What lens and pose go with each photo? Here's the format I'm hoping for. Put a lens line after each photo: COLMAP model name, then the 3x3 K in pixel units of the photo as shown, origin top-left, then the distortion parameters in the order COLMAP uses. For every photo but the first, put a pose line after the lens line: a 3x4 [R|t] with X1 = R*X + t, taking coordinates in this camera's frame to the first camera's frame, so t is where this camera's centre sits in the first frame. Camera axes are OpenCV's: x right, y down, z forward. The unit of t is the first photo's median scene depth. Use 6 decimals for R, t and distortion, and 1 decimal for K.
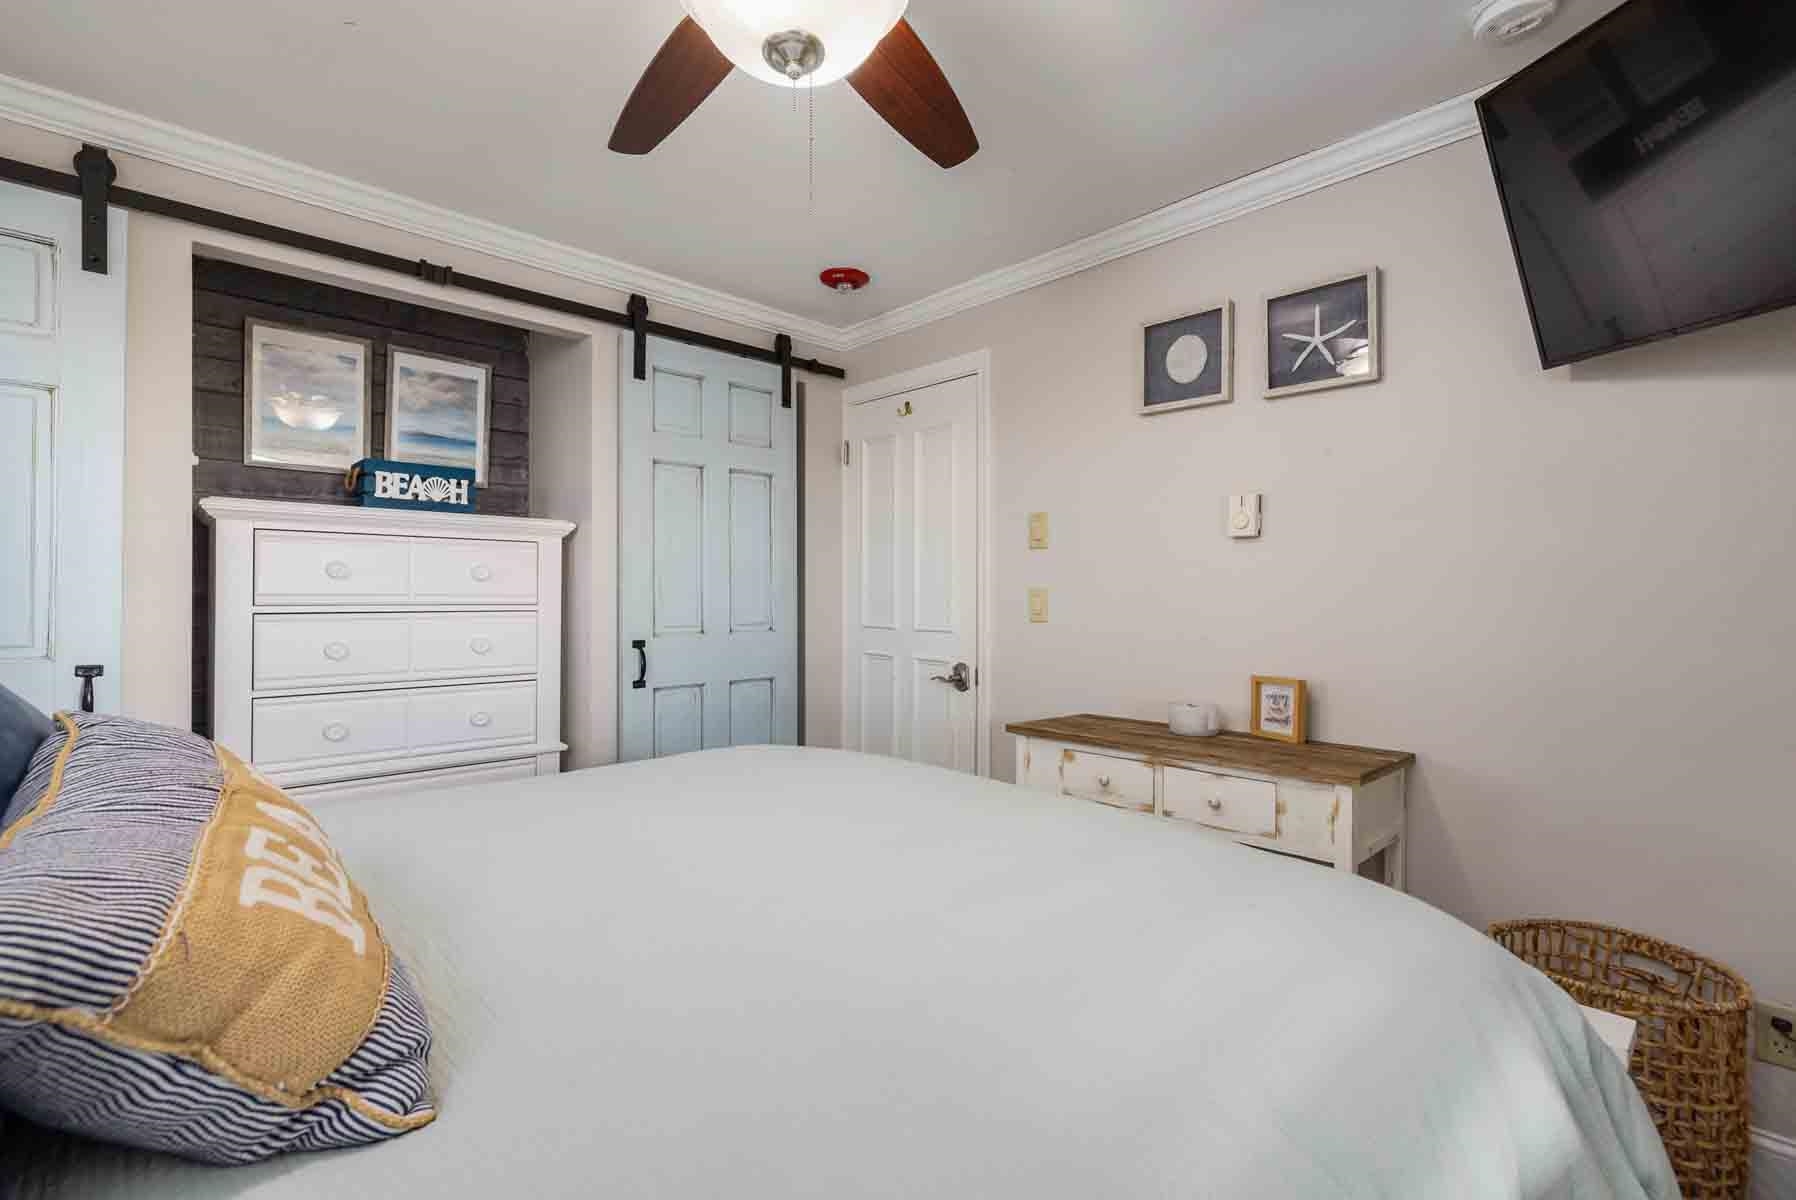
lens RADIAL K [[798.5, 0, 892.2], [0, 798.5, 586.7], [0, 0, 1]] dist [0.000378, 0.000234]
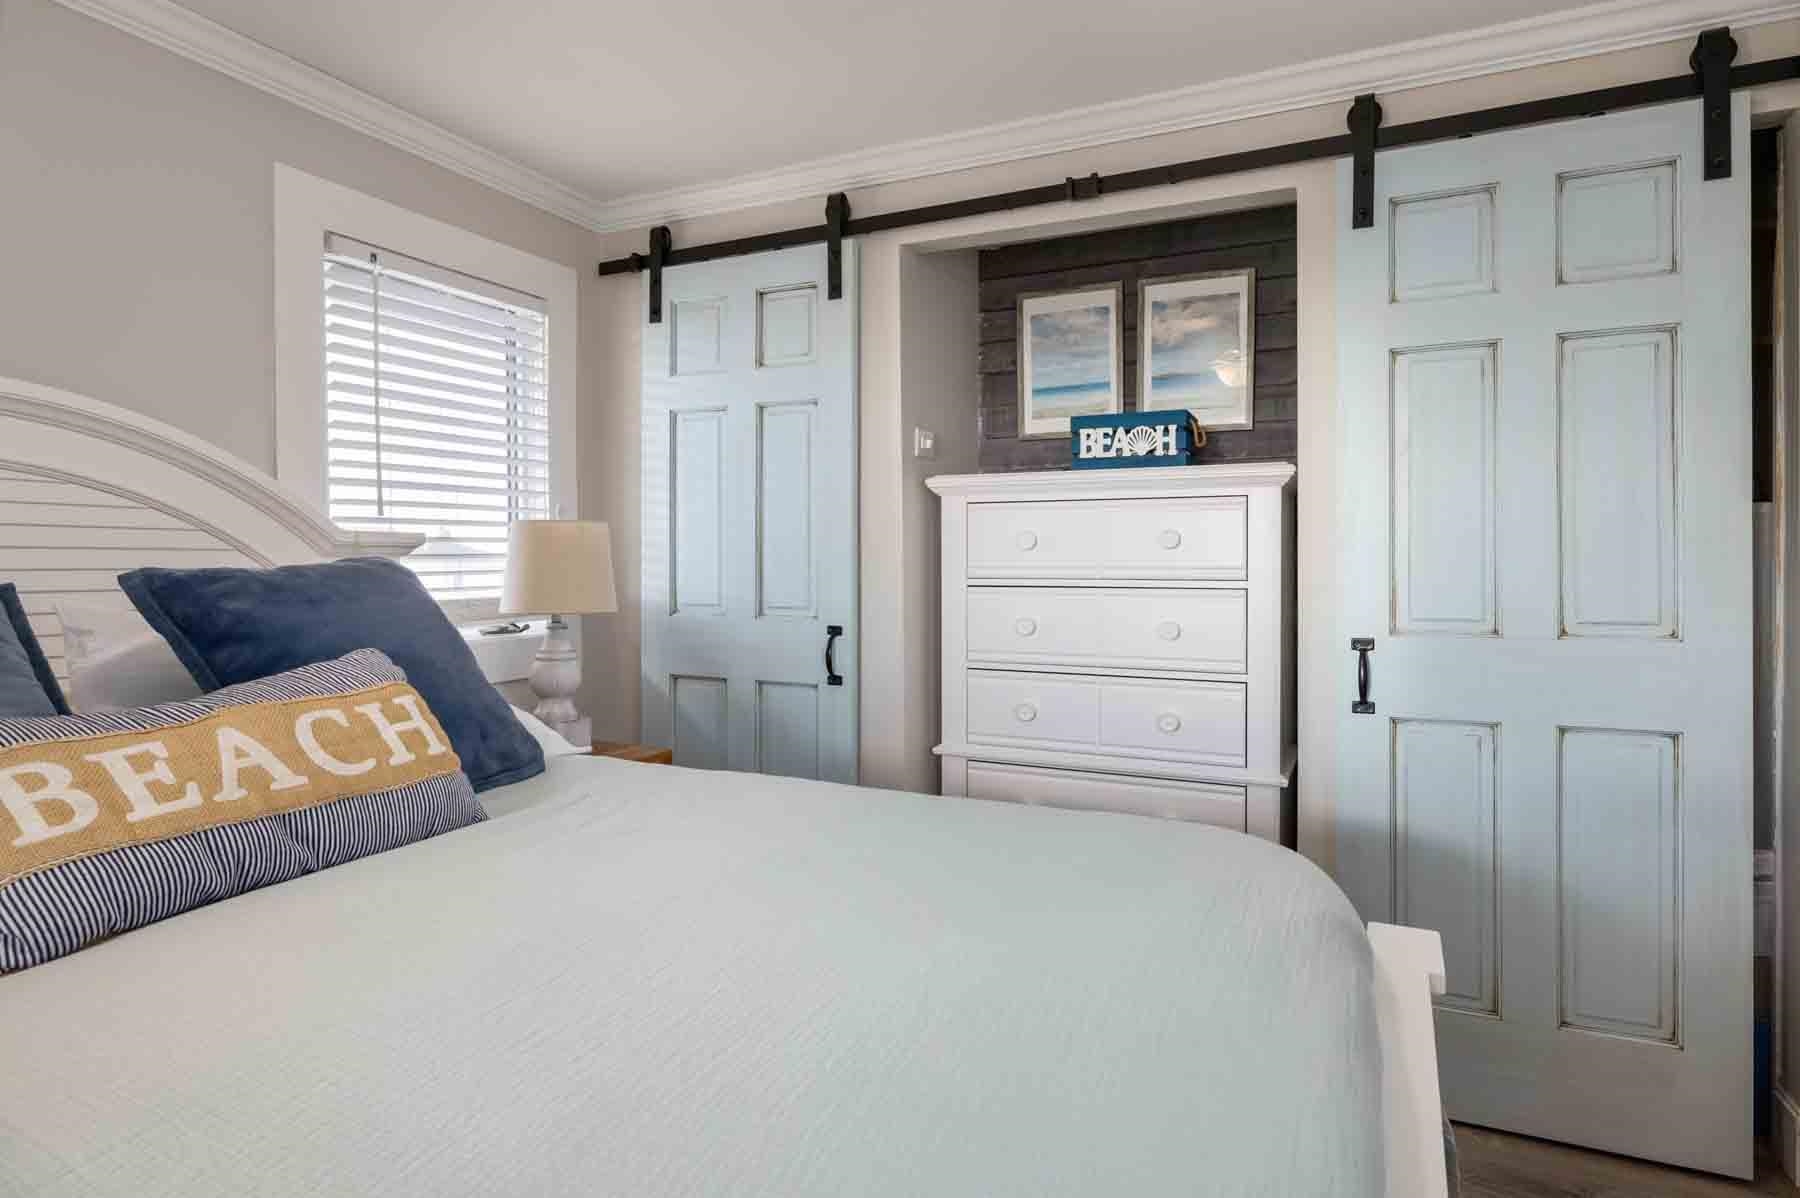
lens RADIAL K [[995.5, 0, 897.4], [0, 995.5, 570.1], [0, 0, 1]] dist [-0.001486, -0.001957]
pose [[0.356249, -0.000222, -0.934391, 0.310714], [0.008309, 0.999961, 0.002930, 0.007710], [0.934354, -0.008808, 0.356237, 0.393807]]
